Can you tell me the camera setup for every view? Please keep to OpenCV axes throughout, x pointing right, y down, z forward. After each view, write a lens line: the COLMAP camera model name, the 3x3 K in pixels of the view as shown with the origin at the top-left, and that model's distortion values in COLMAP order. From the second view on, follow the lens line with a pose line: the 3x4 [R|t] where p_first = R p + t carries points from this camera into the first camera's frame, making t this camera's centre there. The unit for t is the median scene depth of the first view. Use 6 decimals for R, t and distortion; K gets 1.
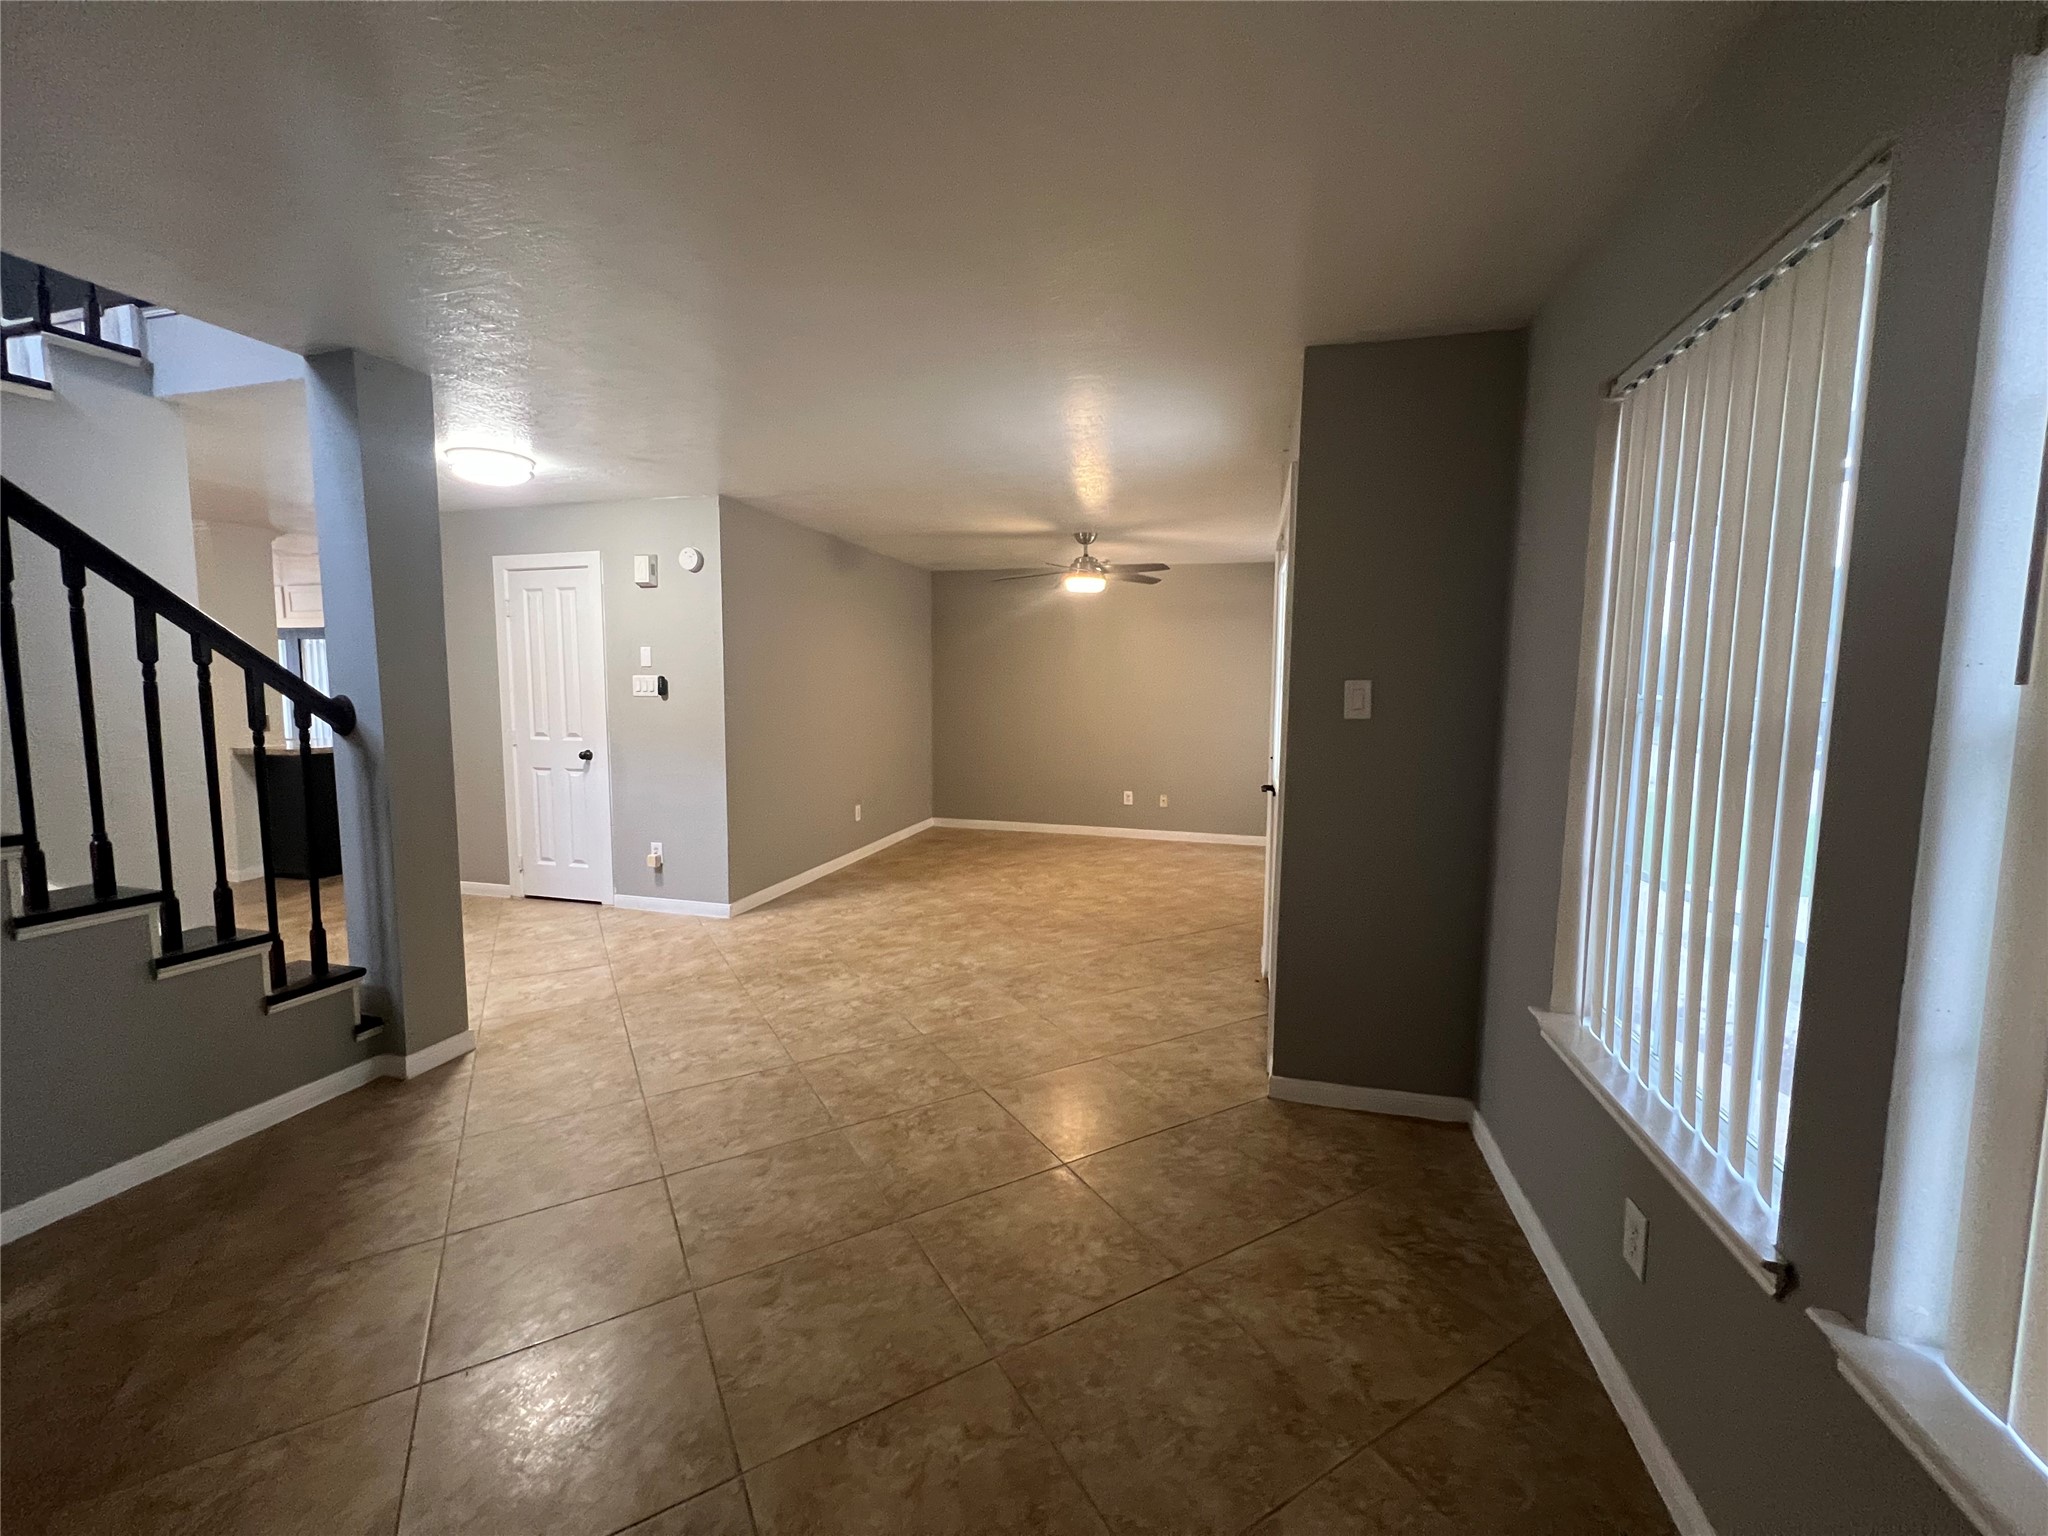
lens RADIAL K [[818.0, 0, 1023.7], [0, 818.0, 762.7], [0, 0, 1]] dist [-0.001348, 0.000333]
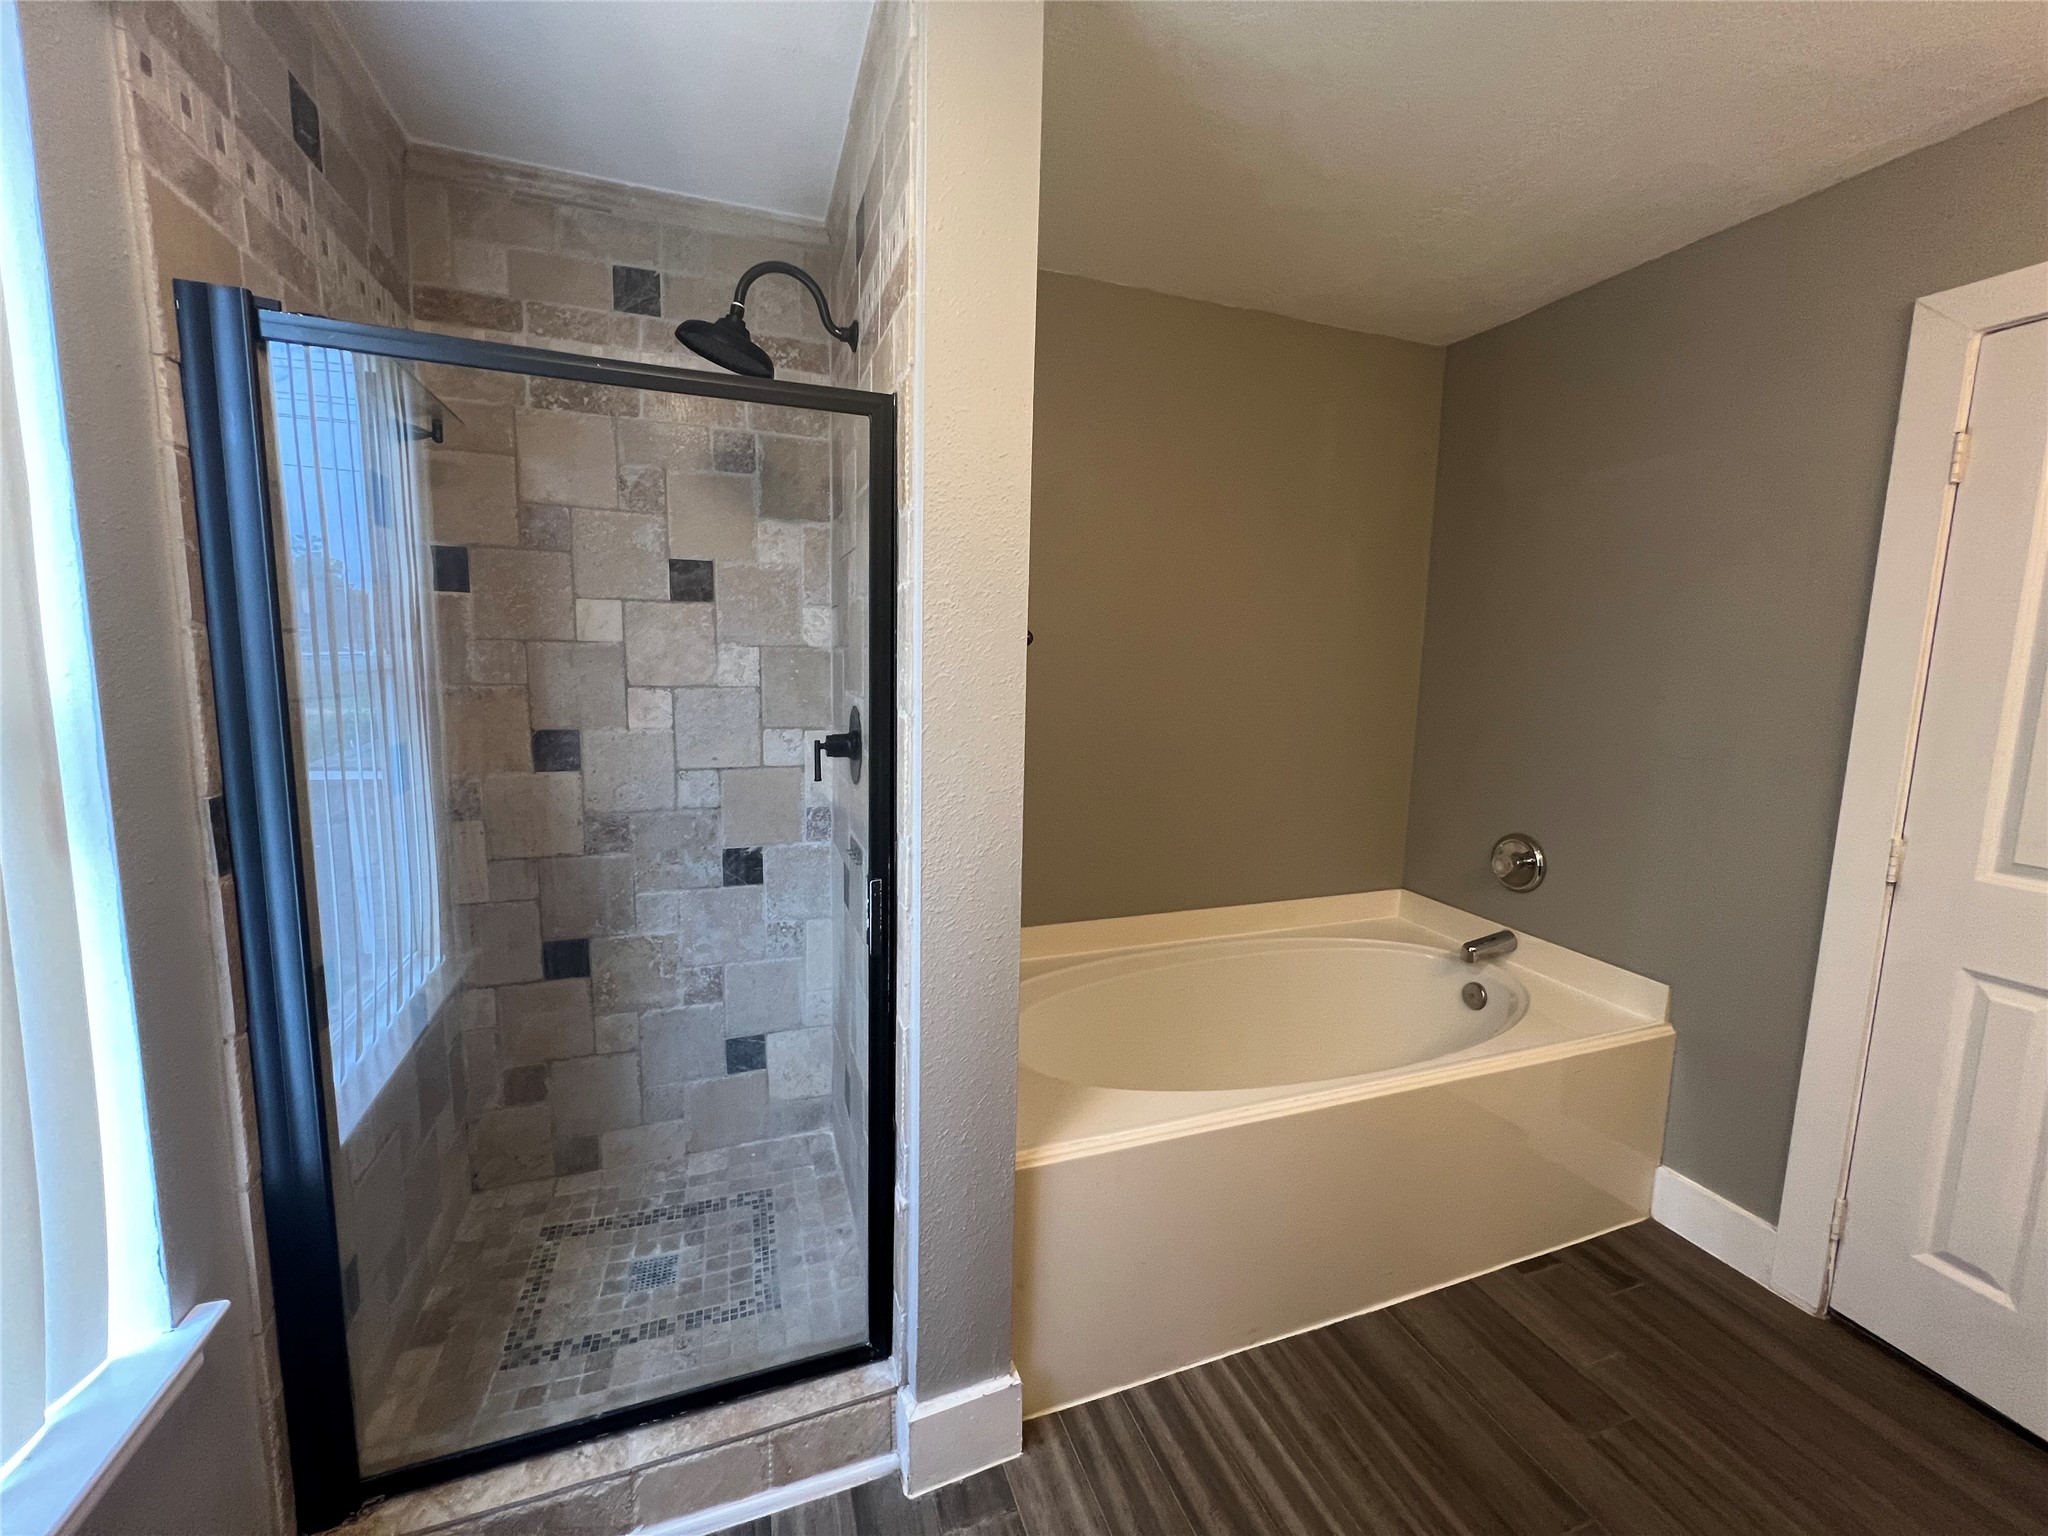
lens RADIAL K [[818.0, 0, 1019.2], [0, 818.0, 757.2], [0, 0, 1]] dist [-0.001348, 0.000333]
pose [[0.571274, 0.113910, -0.812816, -0.719802], [-0.098664, 0.992672, 0.069771, -0.076973], [0.814807, 0.040337, 0.578327, 0.672921]]
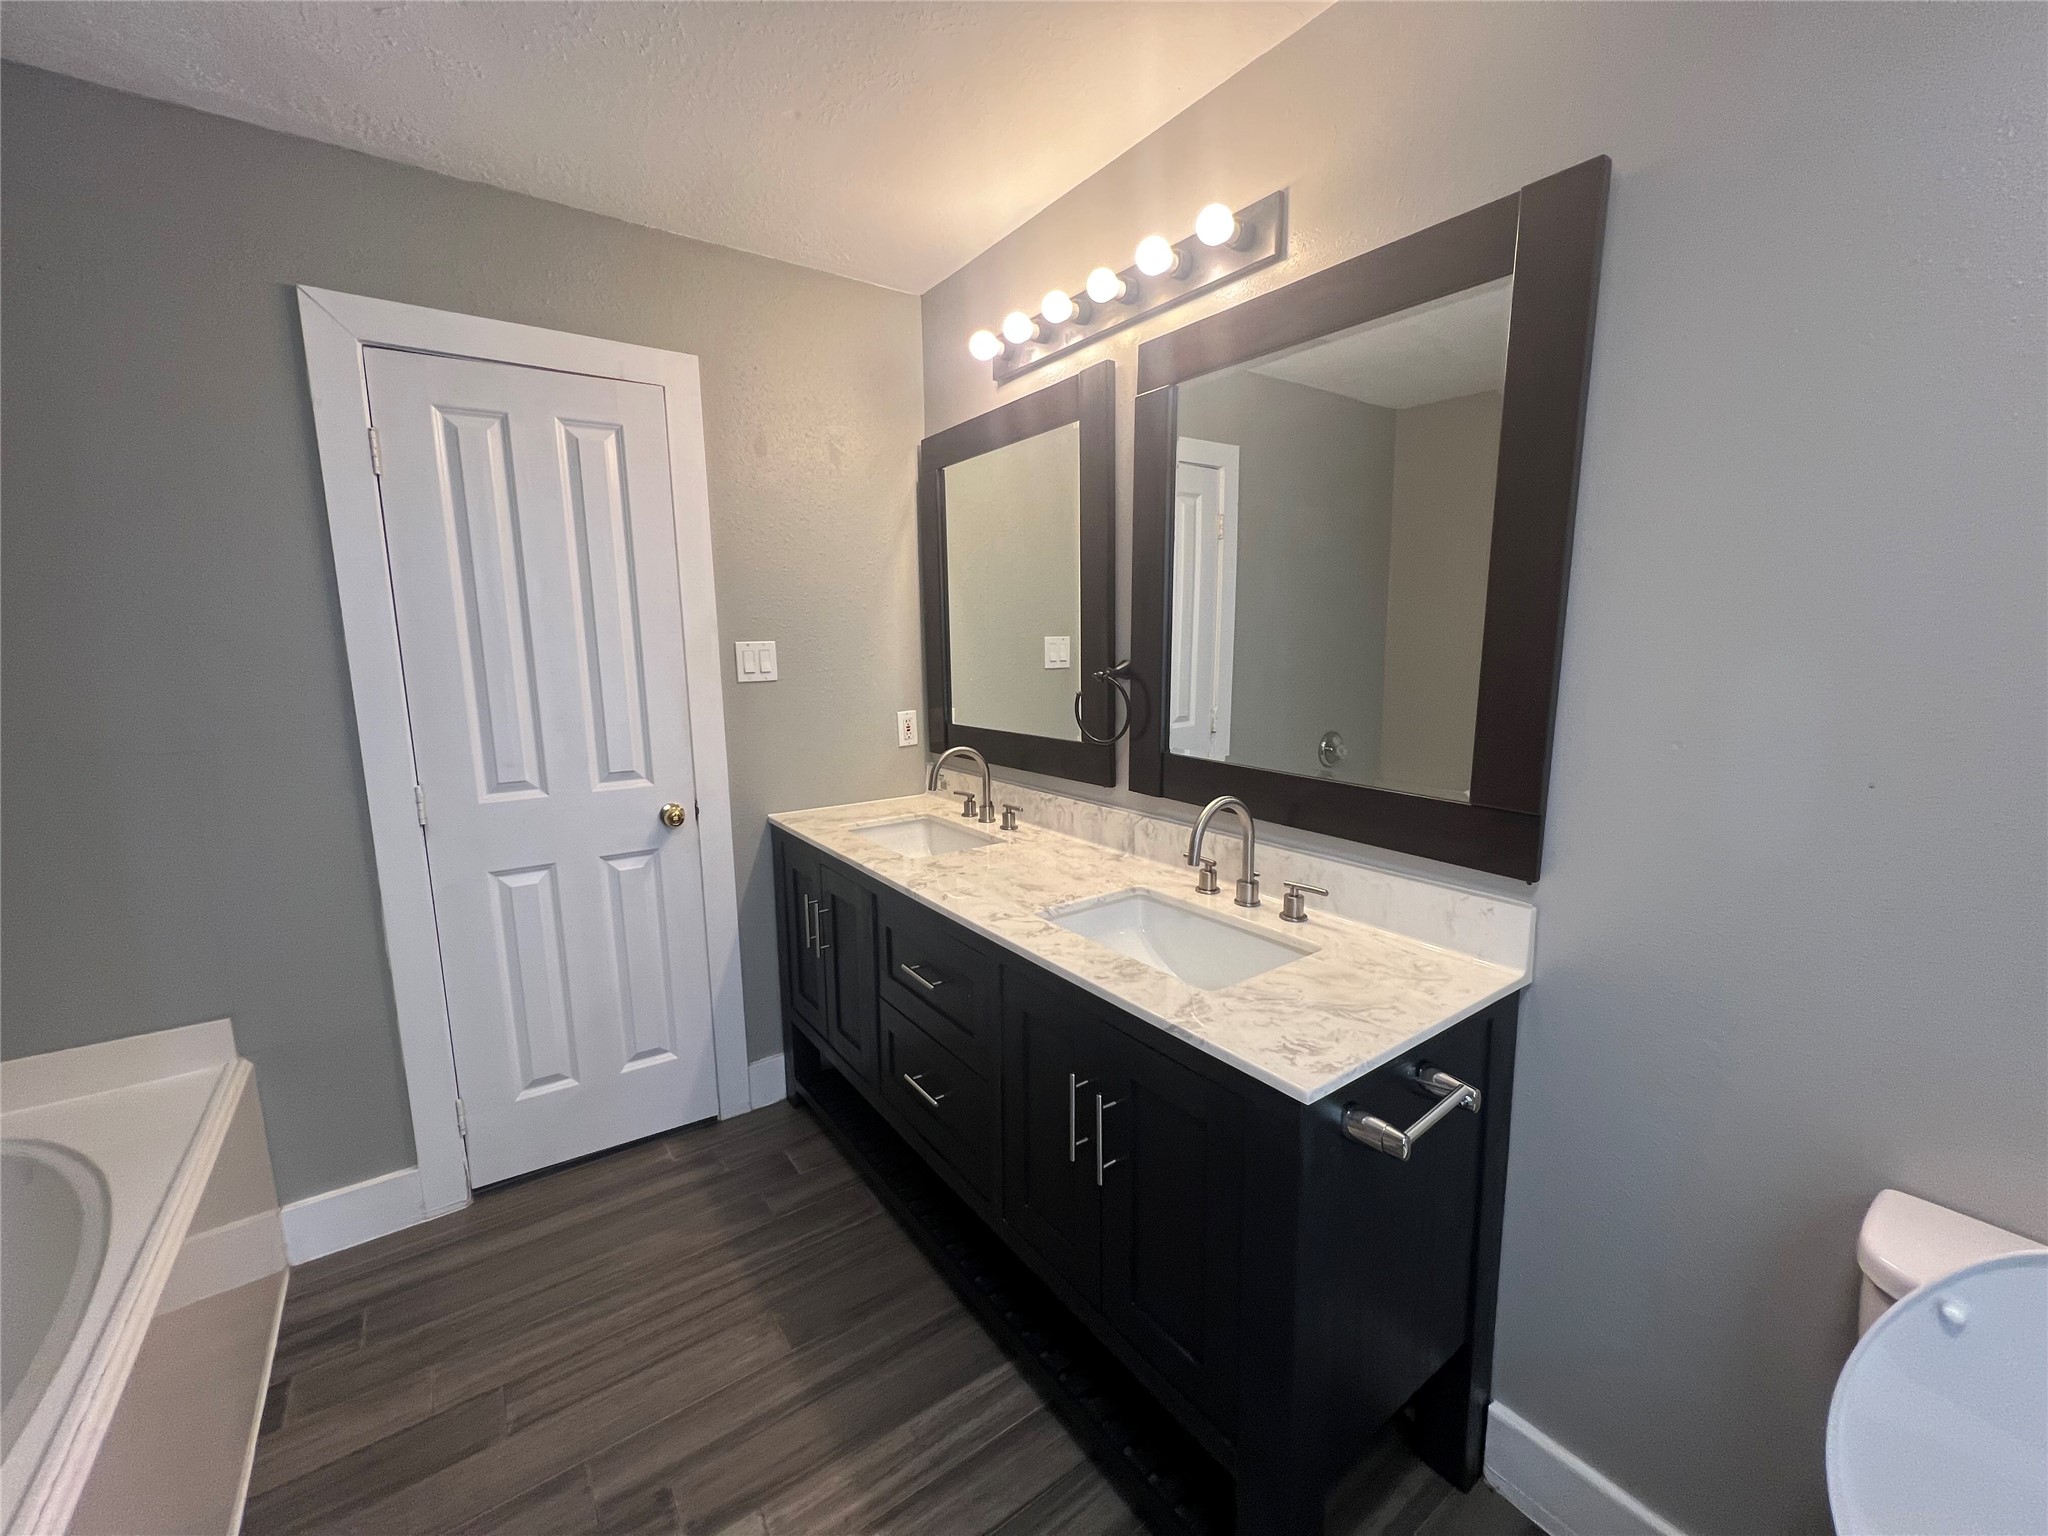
lens RADIAL K [[818.0, 0, 1012.8], [0, 818.0, 760.0], [0, 0, 1]] dist [-0.001348, 0.000333]
pose [[0.634165, -0.118339, 0.764088, -0.942223], [0.083559, 0.992920, 0.084429, -0.077451], [-0.768669, 0.010305, 0.639563, 0.705786]]
